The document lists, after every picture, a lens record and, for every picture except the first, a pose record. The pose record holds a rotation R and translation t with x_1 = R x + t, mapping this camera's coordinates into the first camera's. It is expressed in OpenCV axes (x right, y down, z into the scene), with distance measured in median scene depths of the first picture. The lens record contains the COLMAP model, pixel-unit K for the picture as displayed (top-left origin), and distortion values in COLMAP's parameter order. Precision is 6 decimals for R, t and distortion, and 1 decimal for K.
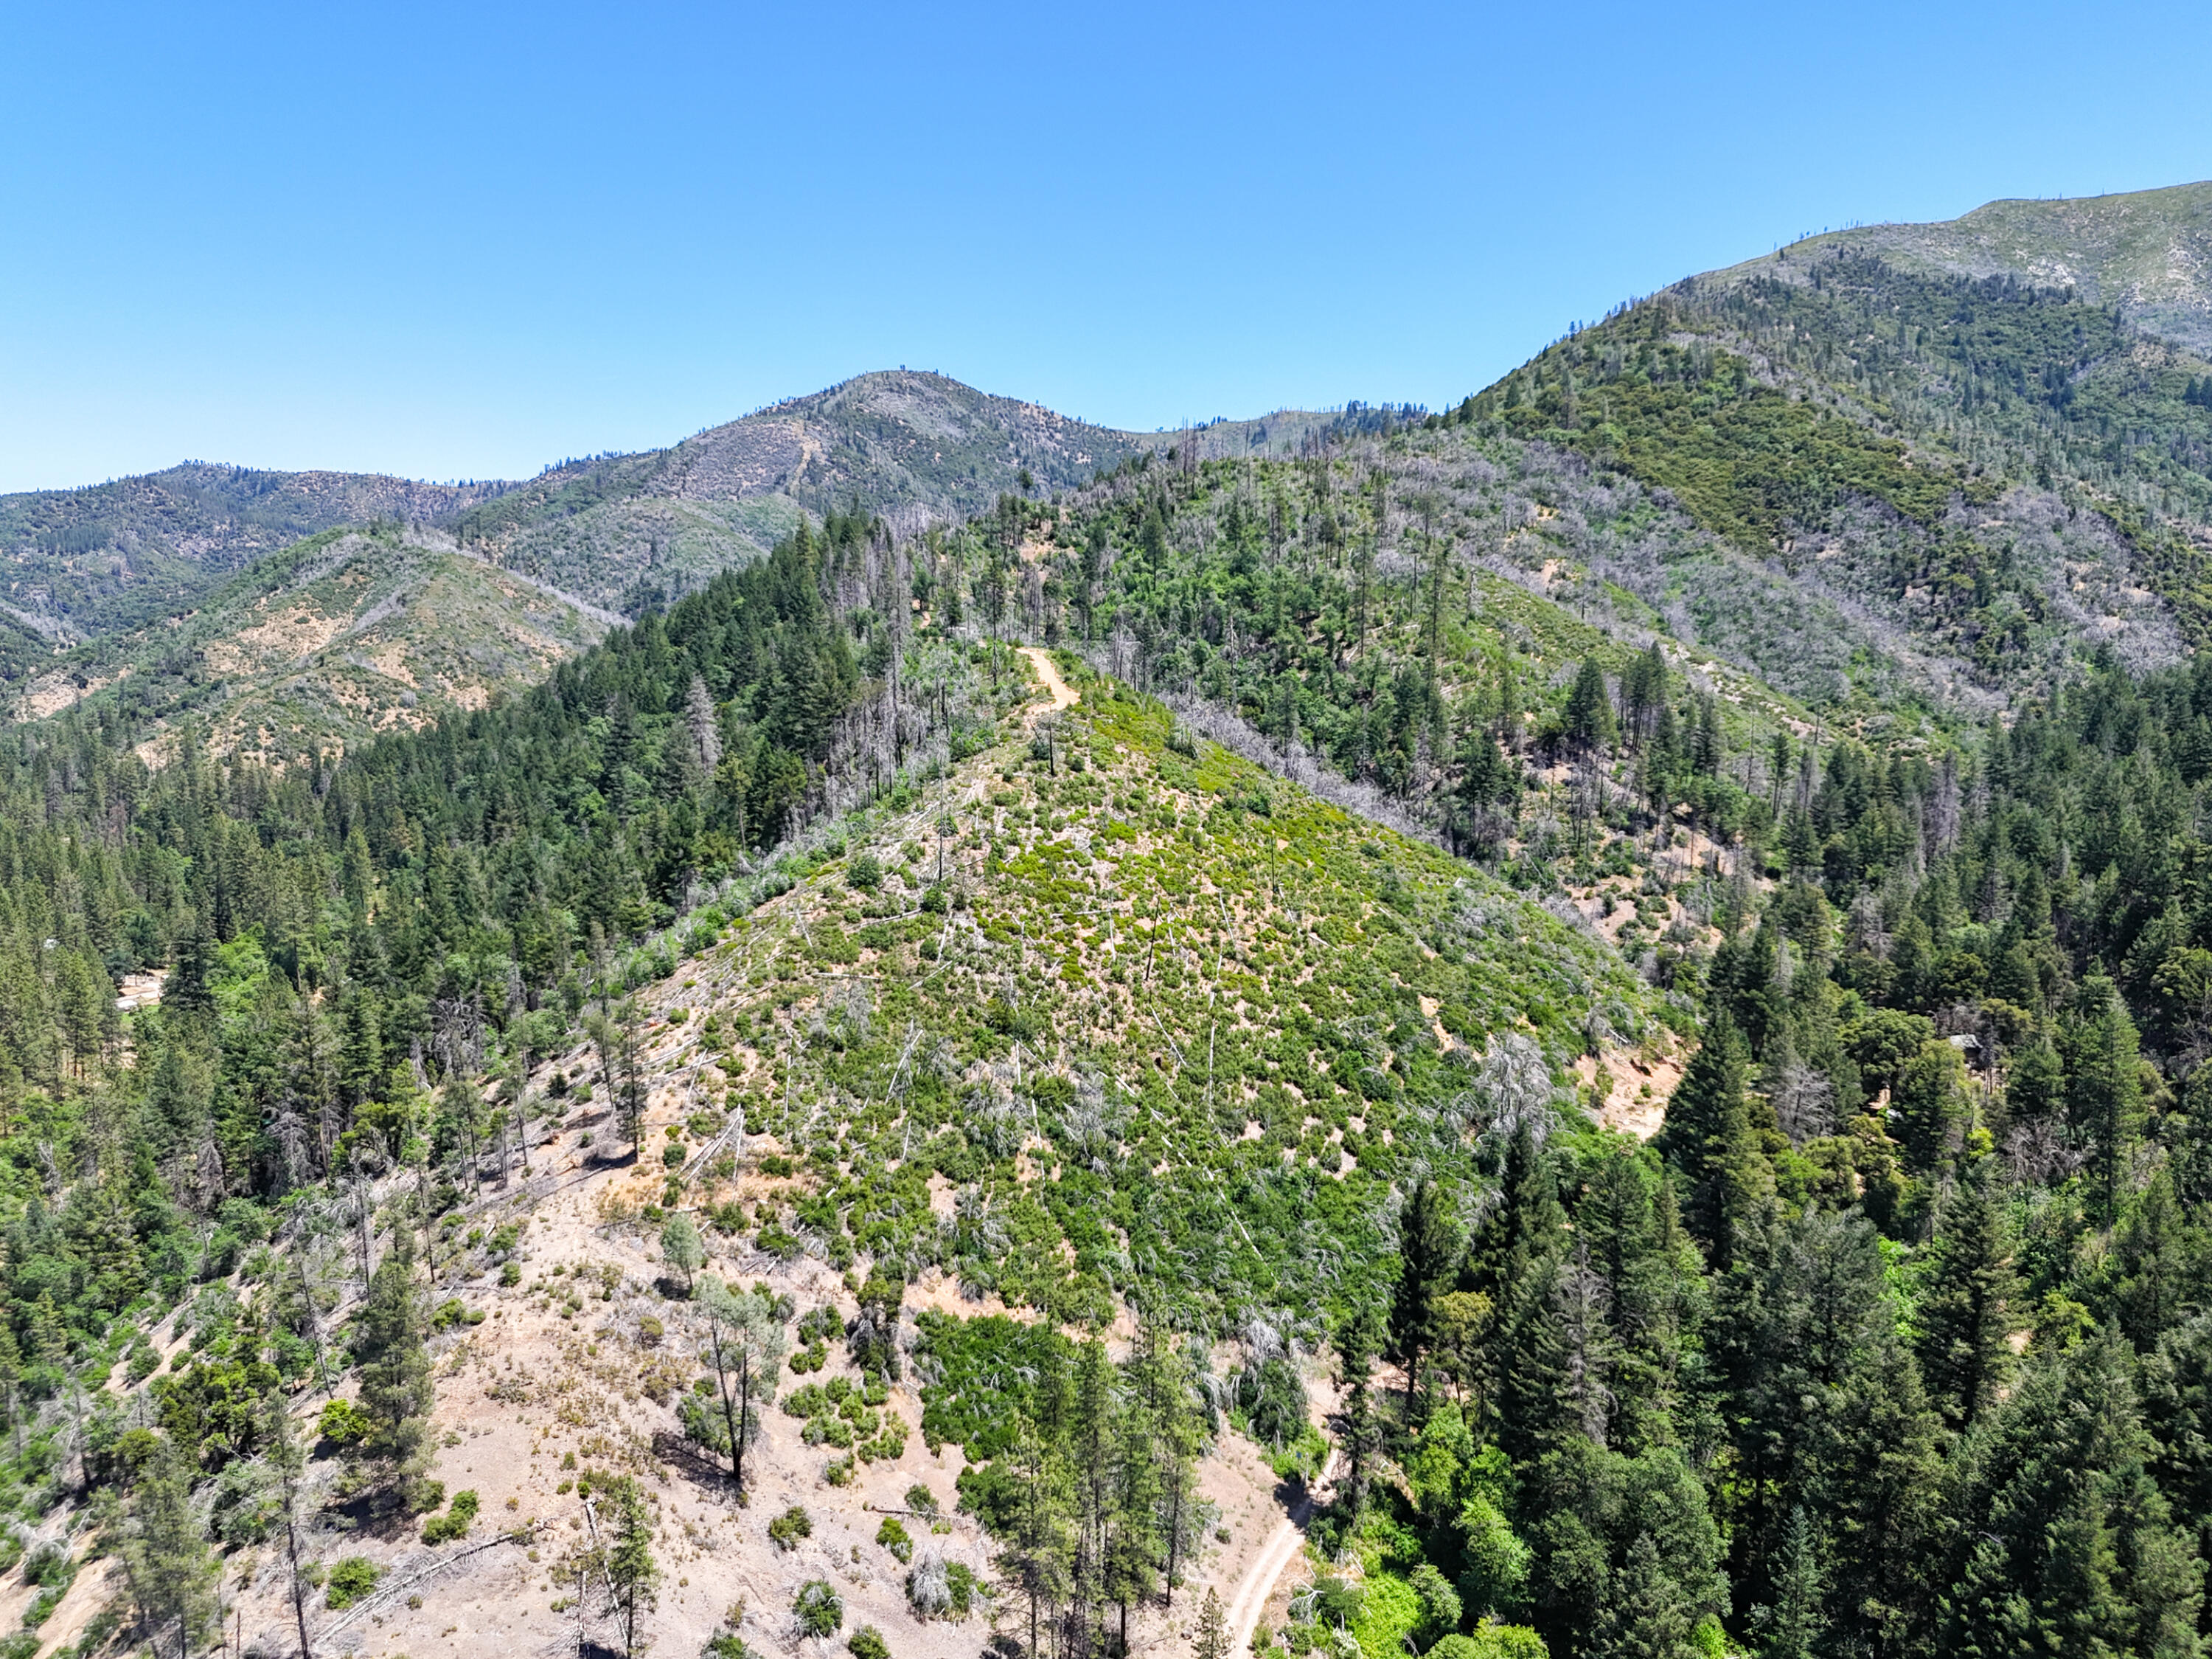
lens RADIAL K [[1646.5, 0, 1093.8], [0, 1646.5, 828.1], [0, 0, 1]] dist [0.061728, -0.055701]
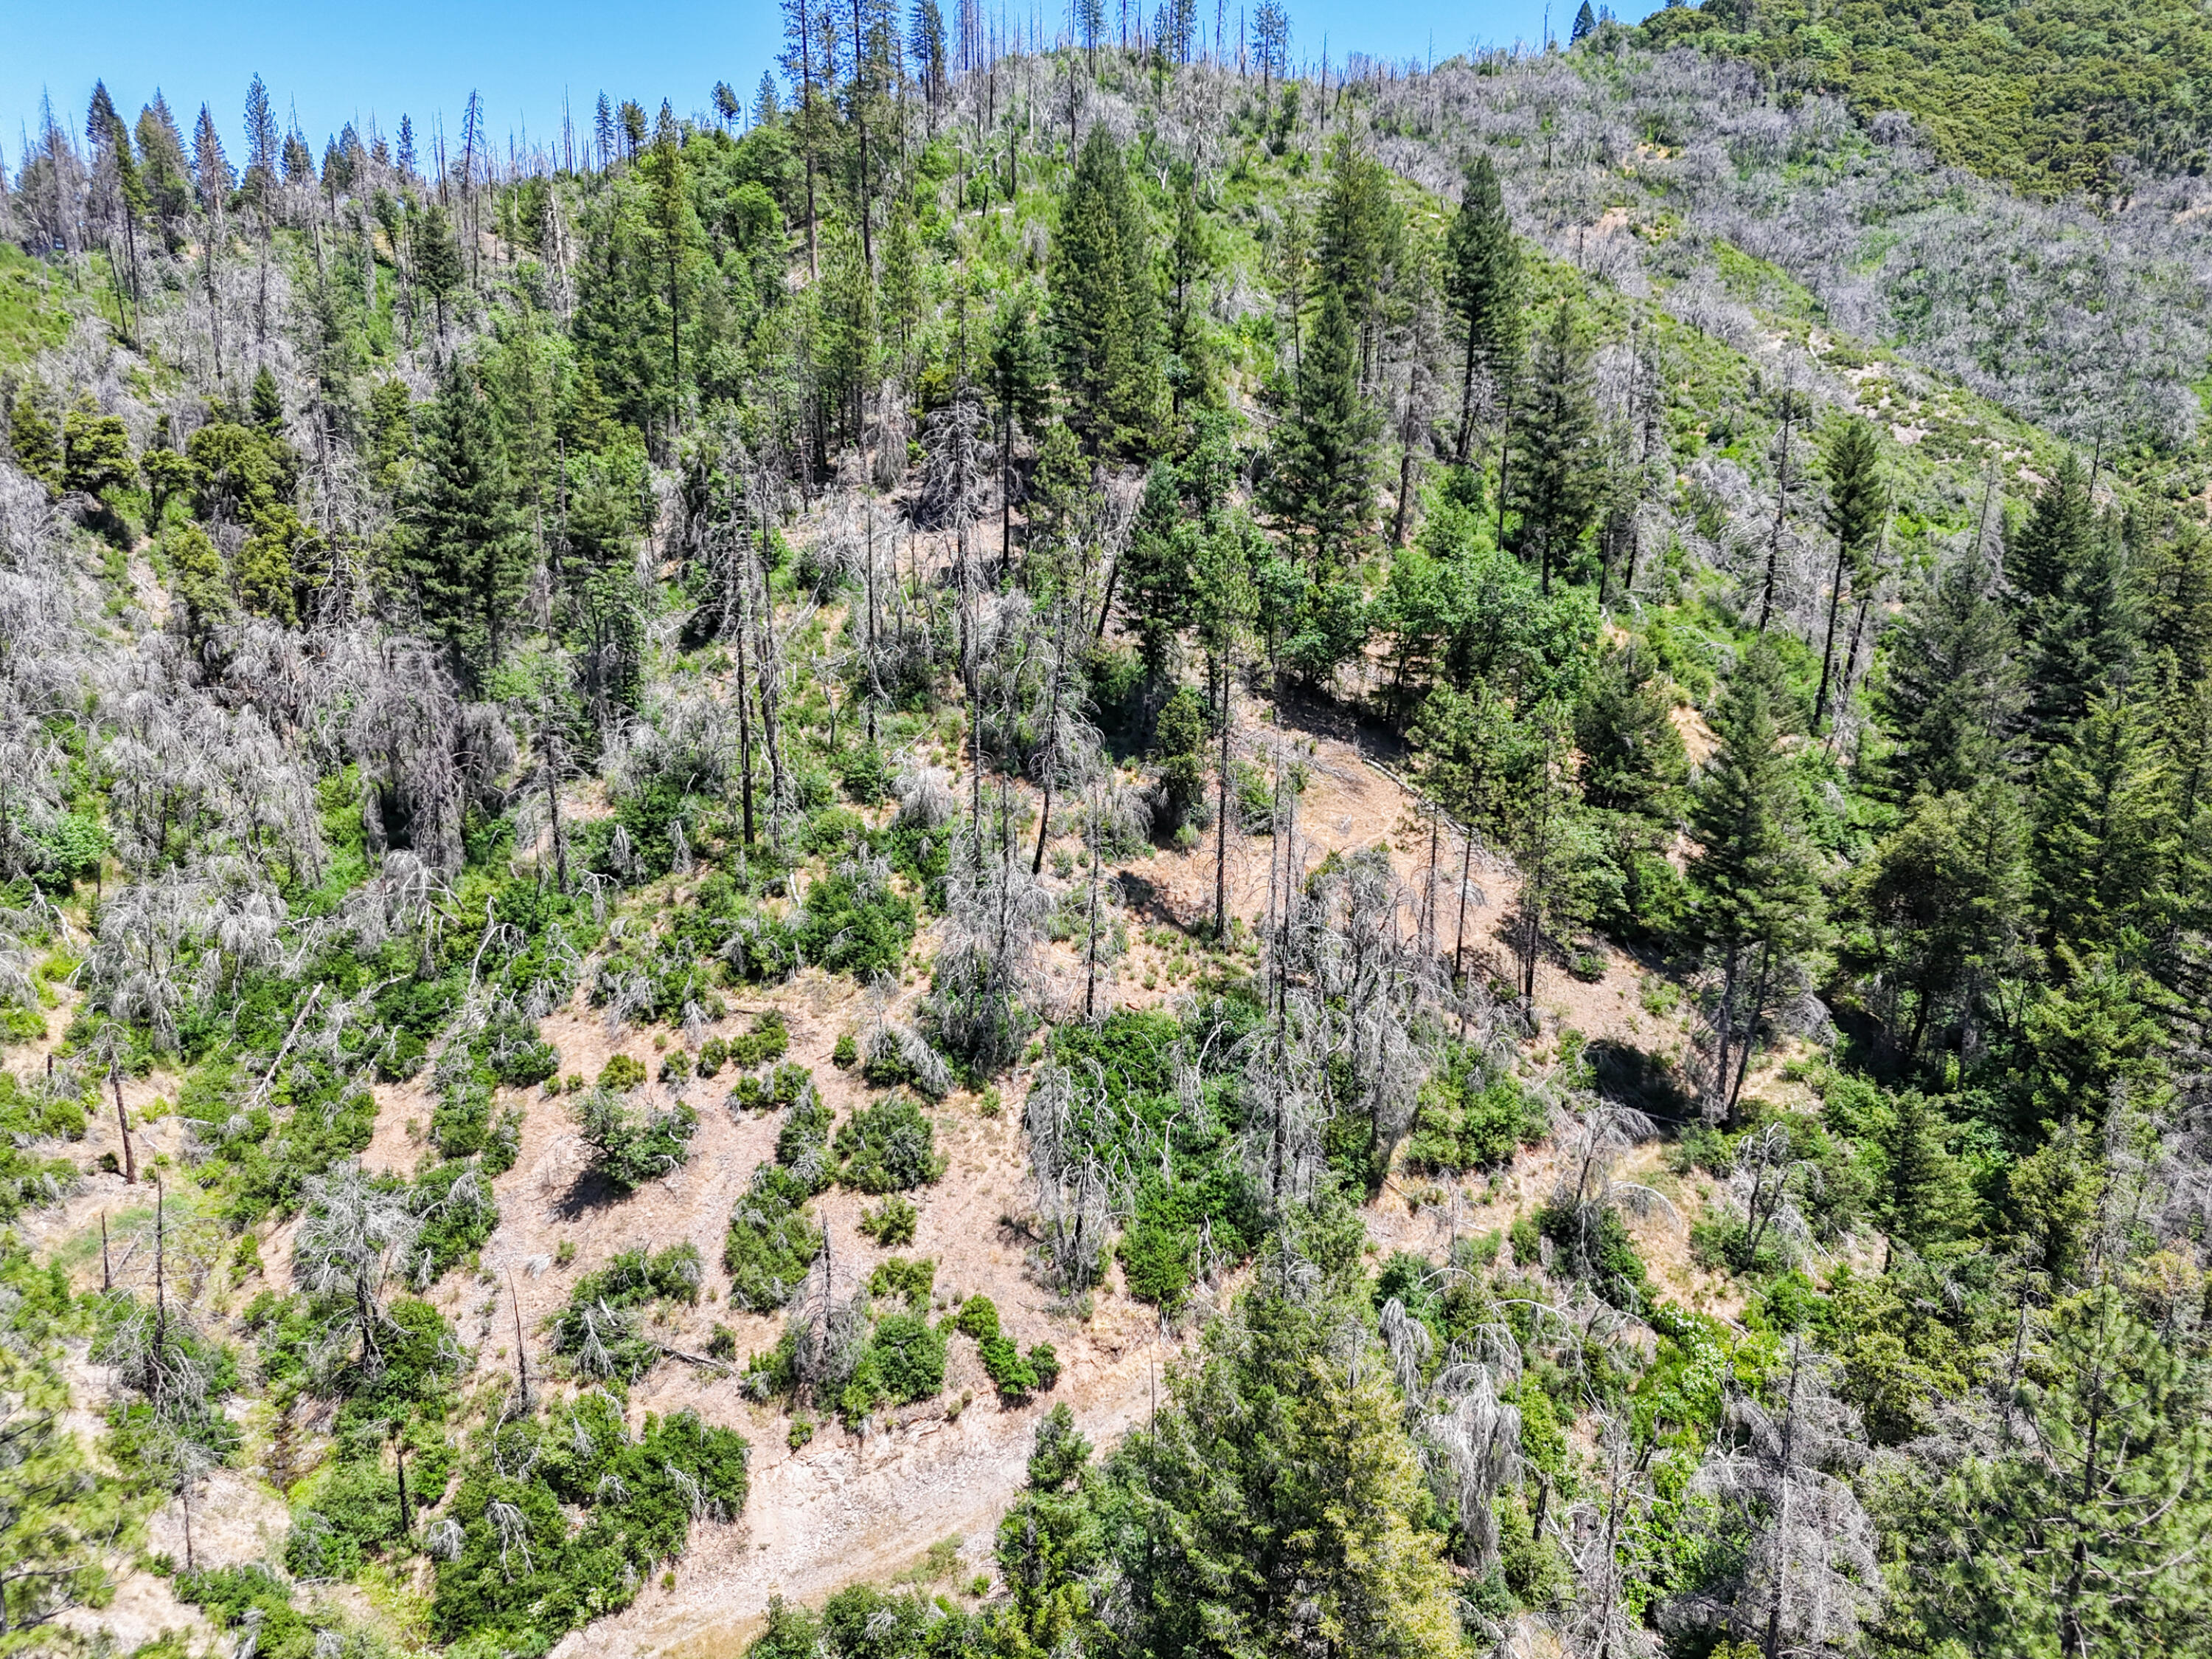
lens RADIAL K [[1646.5, 0, 1059.6], [0, 1646.5, 819.7], [0, 0, 1]] dist [0.061728, -0.055701]
pose [[0.981841, 0.036256, -0.186207, 0.204537], [-0.020113, 0.995930, 0.087862, -0.006441], [0.188634, -0.082521, 0.978574, 0.415463]]
